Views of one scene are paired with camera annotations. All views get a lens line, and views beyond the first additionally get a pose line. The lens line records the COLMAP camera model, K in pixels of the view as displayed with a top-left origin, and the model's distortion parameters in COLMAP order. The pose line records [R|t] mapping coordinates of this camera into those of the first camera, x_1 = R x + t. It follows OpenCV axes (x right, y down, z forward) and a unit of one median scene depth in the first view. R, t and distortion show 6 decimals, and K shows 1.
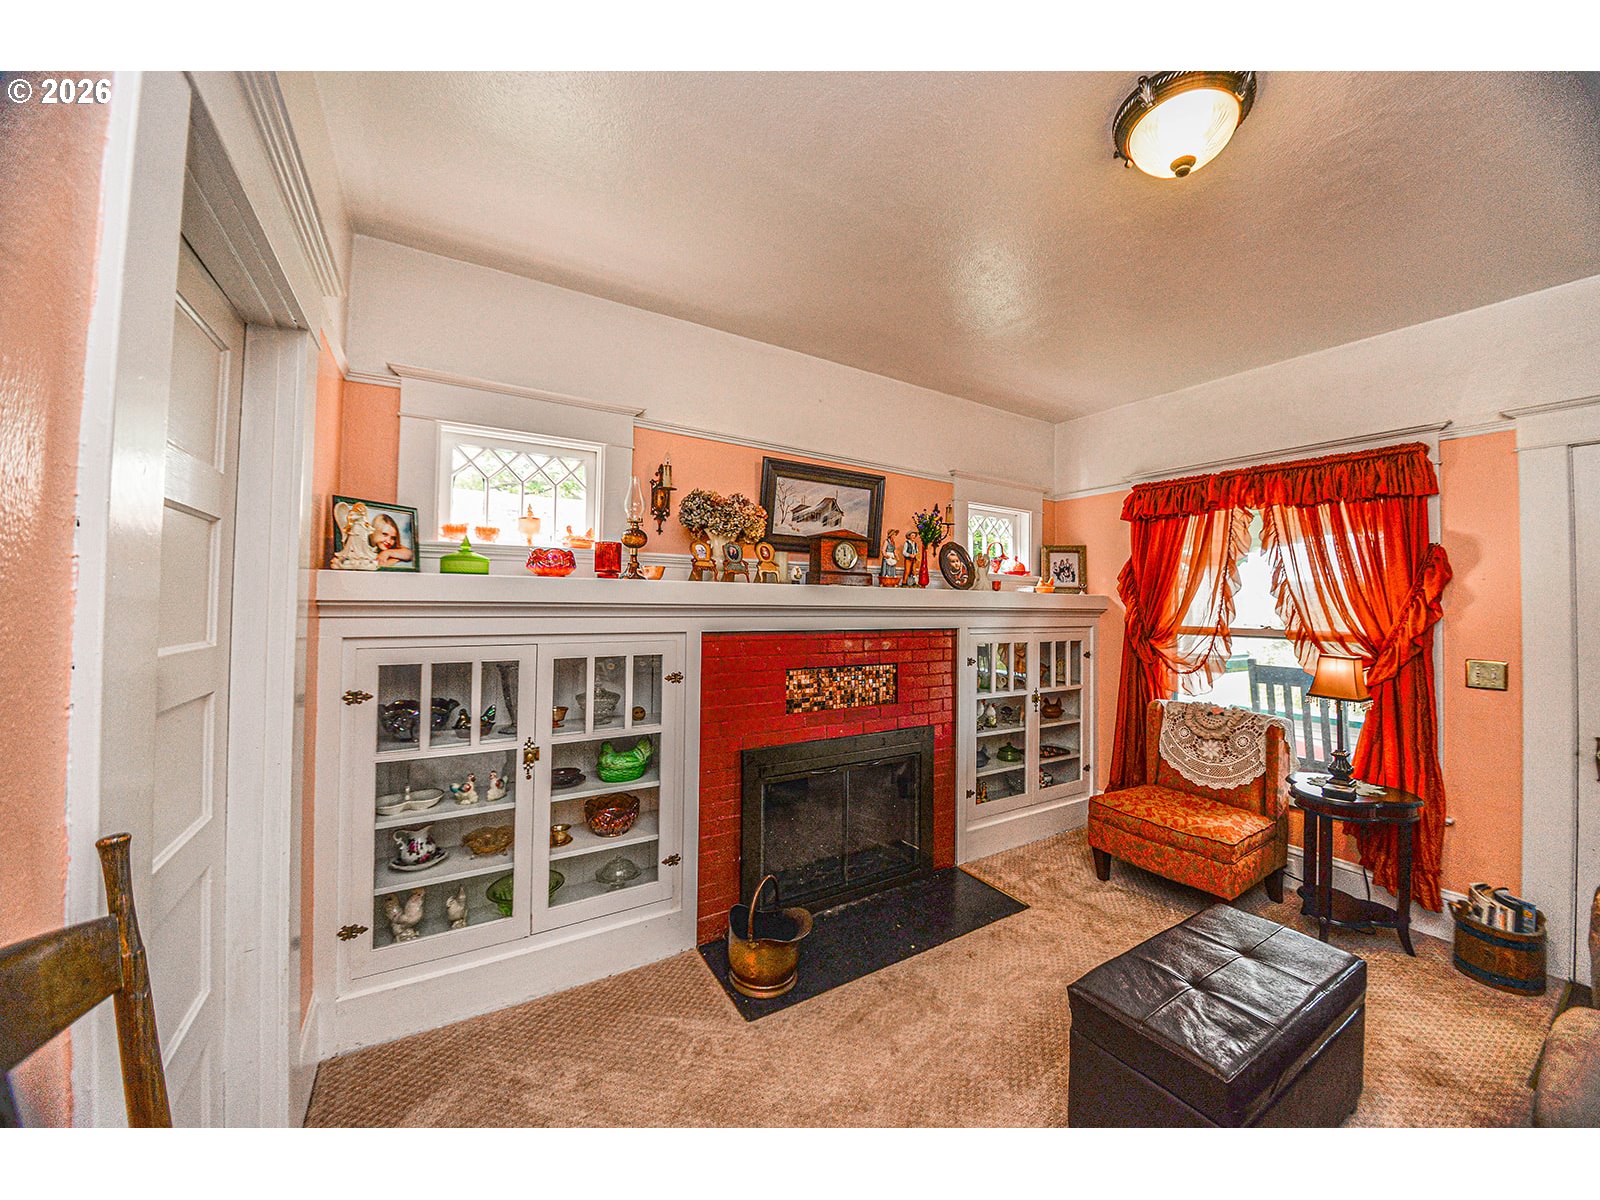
lens RADIAL K [[607.2, 0, 789.7], [0, 607.2, 605.1], [0, 0, 1]] dist [-0.033769, 0.000175]
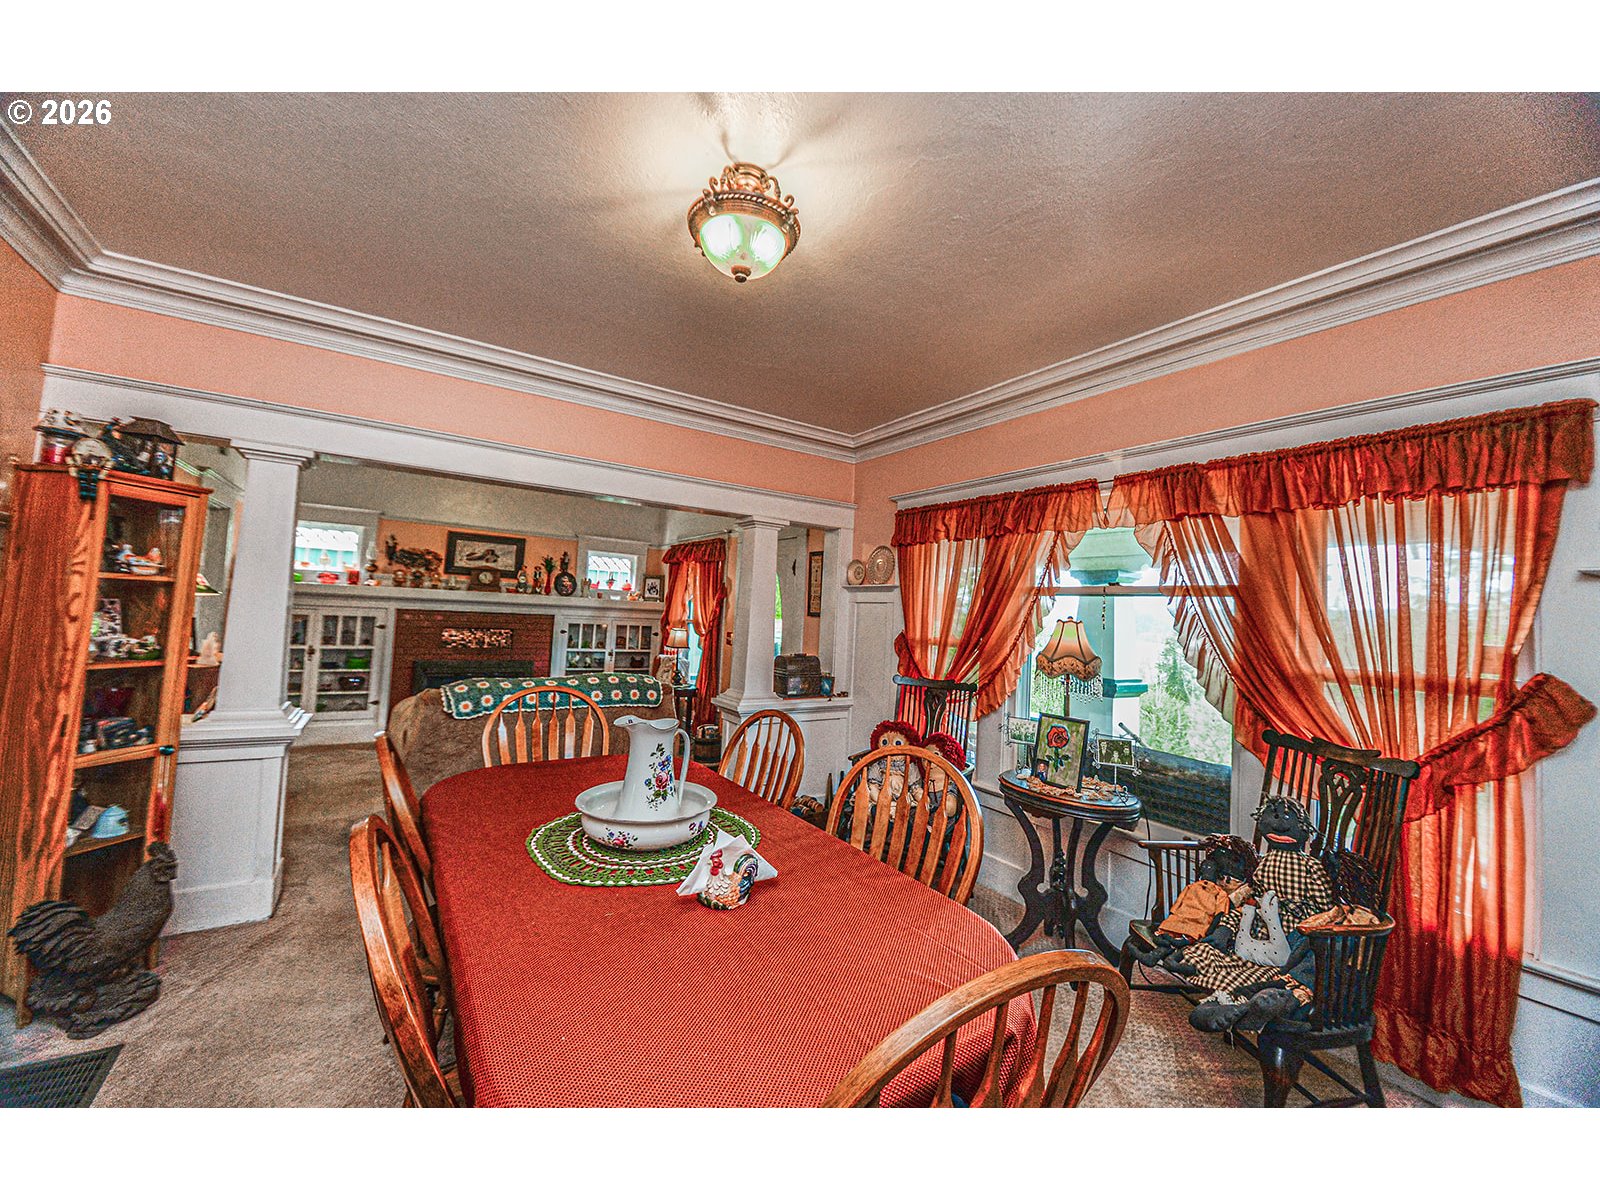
lens RADIAL K [[607.2, 0, 789.7], [0, 607.2, 605.1], [0, 0, 1]] dist [-0.033769, 0.000175]
pose [[0.997539, 0.033641, 0.061509, 1.041353], [-0.032462, 0.999272, -0.020066, 0.022882], [-0.062139, 0.018020, 0.997905, -1.195705]]
